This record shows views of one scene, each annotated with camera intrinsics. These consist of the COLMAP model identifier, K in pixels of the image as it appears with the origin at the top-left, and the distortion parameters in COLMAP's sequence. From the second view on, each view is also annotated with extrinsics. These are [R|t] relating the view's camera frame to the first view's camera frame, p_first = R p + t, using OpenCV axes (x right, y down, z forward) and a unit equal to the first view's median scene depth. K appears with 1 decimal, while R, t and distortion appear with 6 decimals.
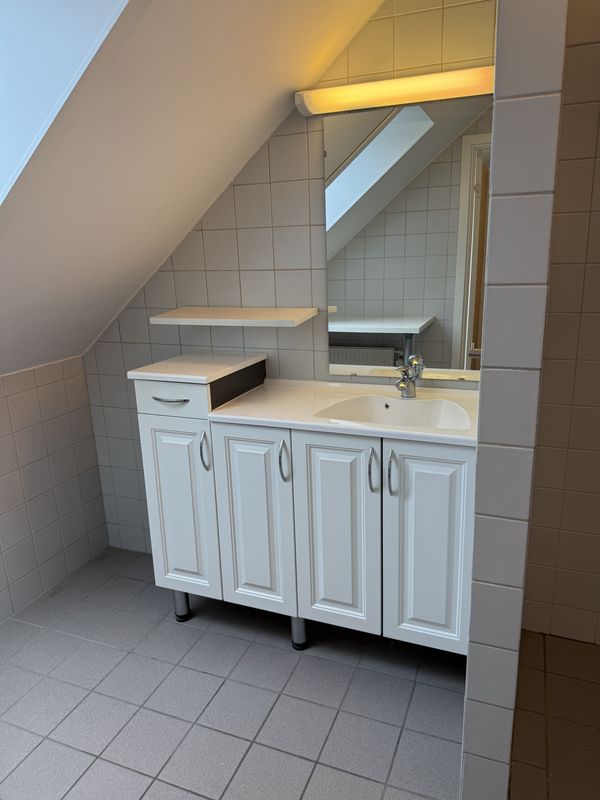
lens RADIAL K [[563.7, 0, 304.0], [0, 563.7, 406.5], [0, 0, 1]] dist [0.049907, -0.061482]
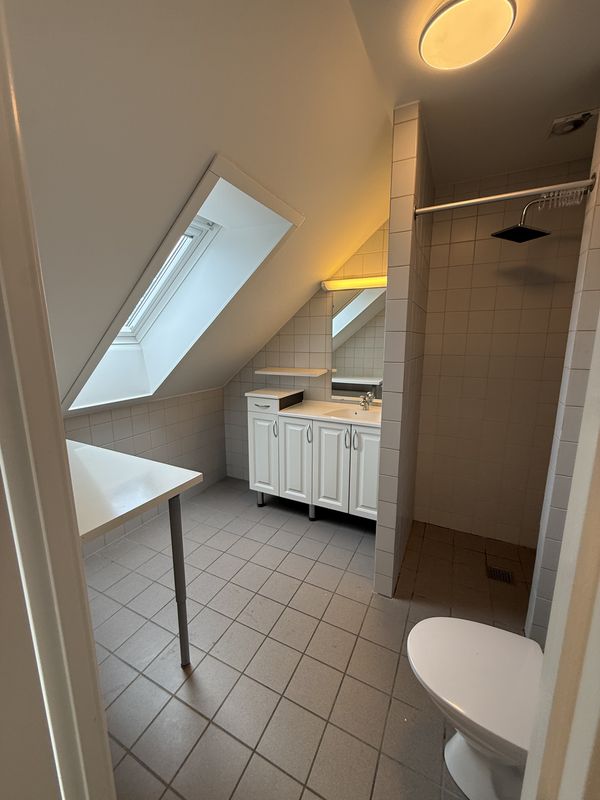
lens RADIAL K [[318.1, 0, 300.2], [0, 318.1, 398.3], [0, 0, 1]] dist [0.000540, 0.000388]
pose [[0.995816, 0.046652, -0.078574, 0.022590], [-0.053501, 0.994730, -0.087459, 0.065159], [0.074079, 0.091297, 0.993065, -0.299675]]
